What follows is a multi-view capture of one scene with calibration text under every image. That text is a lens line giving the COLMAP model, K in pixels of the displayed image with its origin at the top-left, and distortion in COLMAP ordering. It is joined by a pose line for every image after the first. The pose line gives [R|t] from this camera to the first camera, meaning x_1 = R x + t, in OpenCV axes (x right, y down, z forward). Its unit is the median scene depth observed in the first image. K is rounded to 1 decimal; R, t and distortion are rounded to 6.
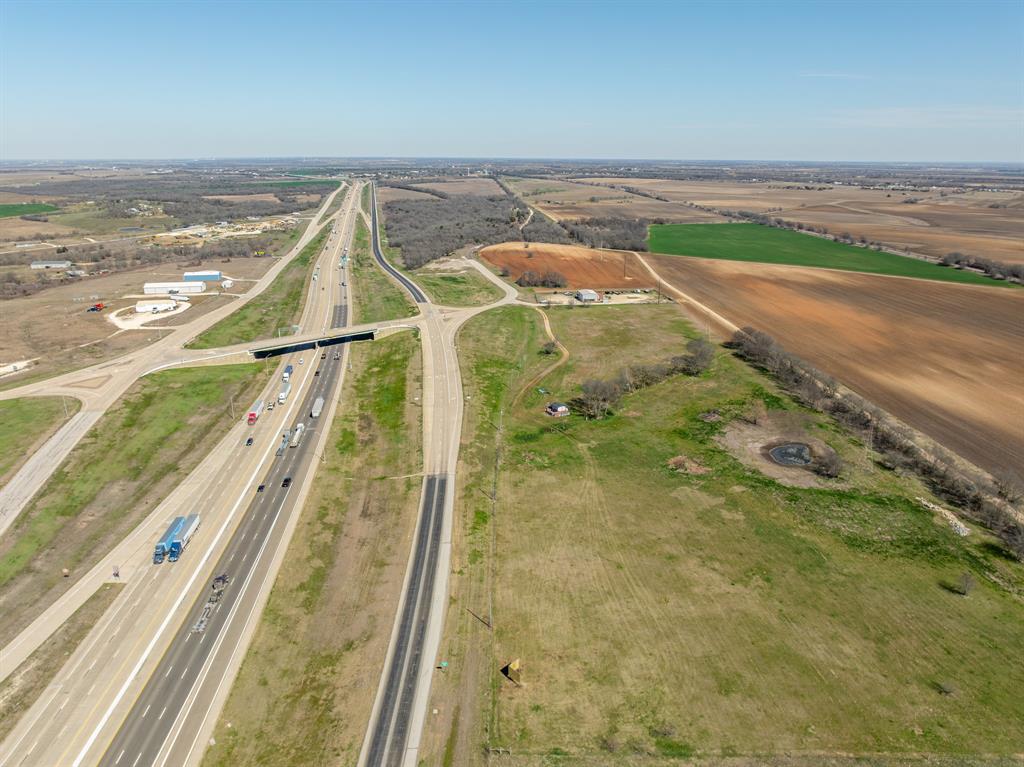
lens RADIAL K [[726.8, 0, 512.0], [0, 726.8, 383.5], [0, 0, 1]] dist [-0.023769, 0.001921]
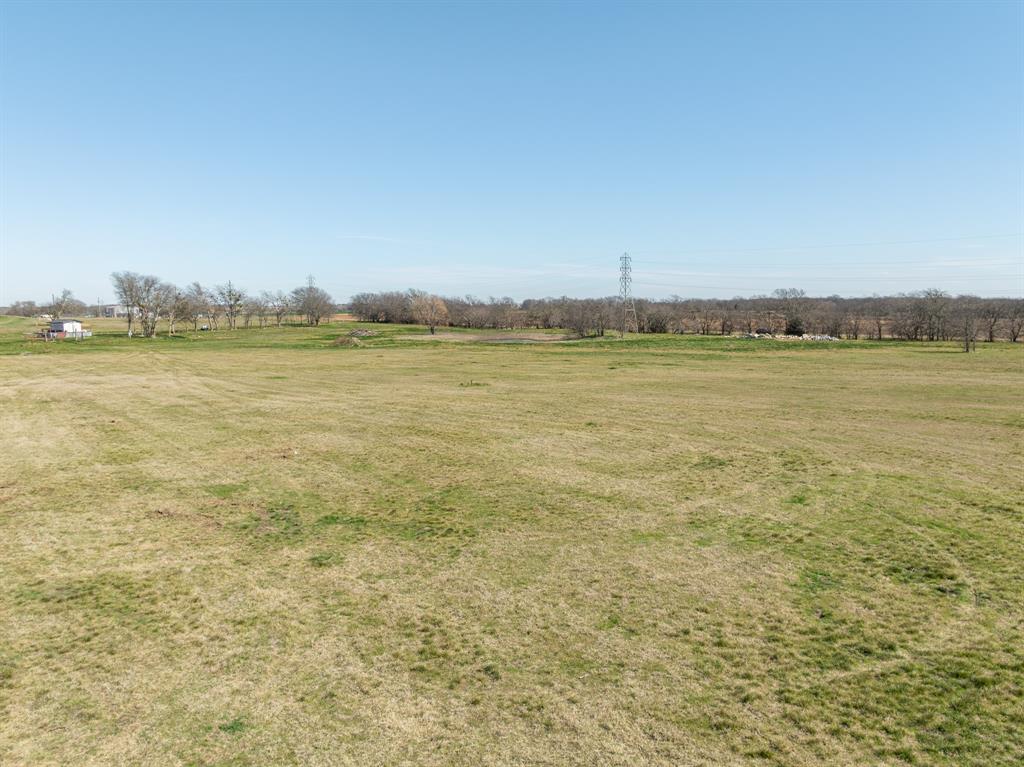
lens RADIAL K [[738.1, 0, 512.0], [0, 738.1, 383.5], [0, 0, 1]] dist [-0.004349, -0.000345]
pose [[0.832022, -0.066913, 0.550692, 0.044374], [0.179145, 0.971921, -0.152569, 0.232311], [-0.525020, 0.225595, 0.820647, 0.512400]]
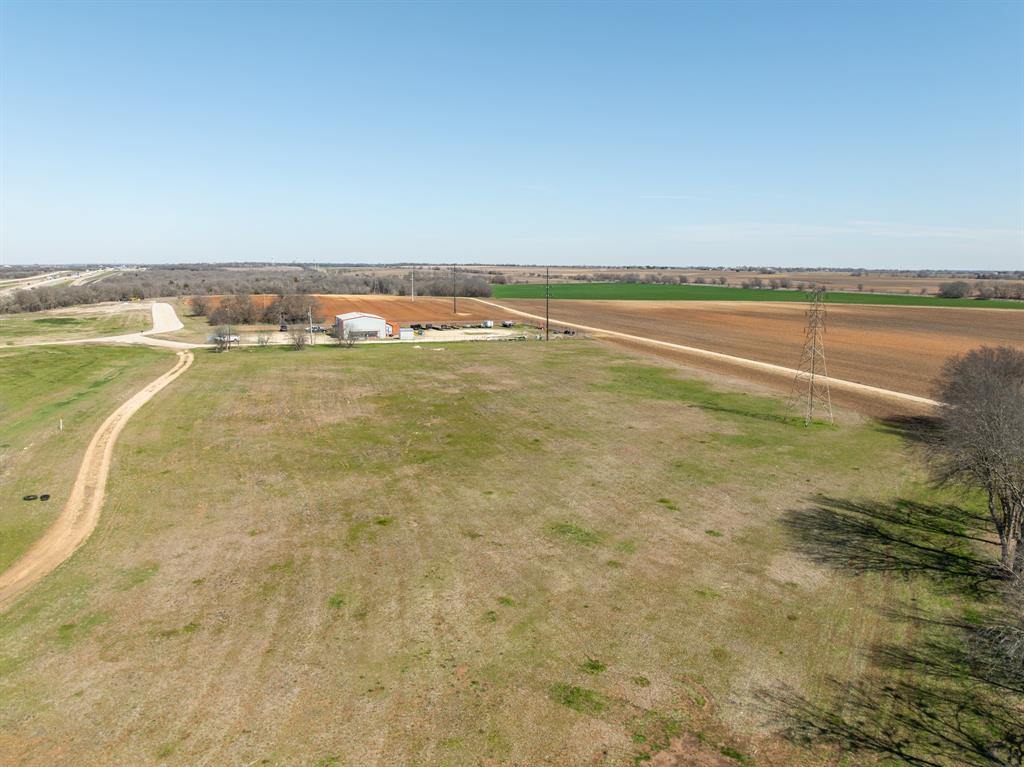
lens RADIAL K [[726.8, 0, 512.0], [0, 726.8, 383.5], [0, 0, 1]] dist [-0.023769, 0.001921]
pose [[0.973442, -0.035495, 0.226164, 0.190234], [0.068062, 0.988109, -0.137872, -0.069861], [-0.218581, 0.149604, 0.964283, 1.260373]]
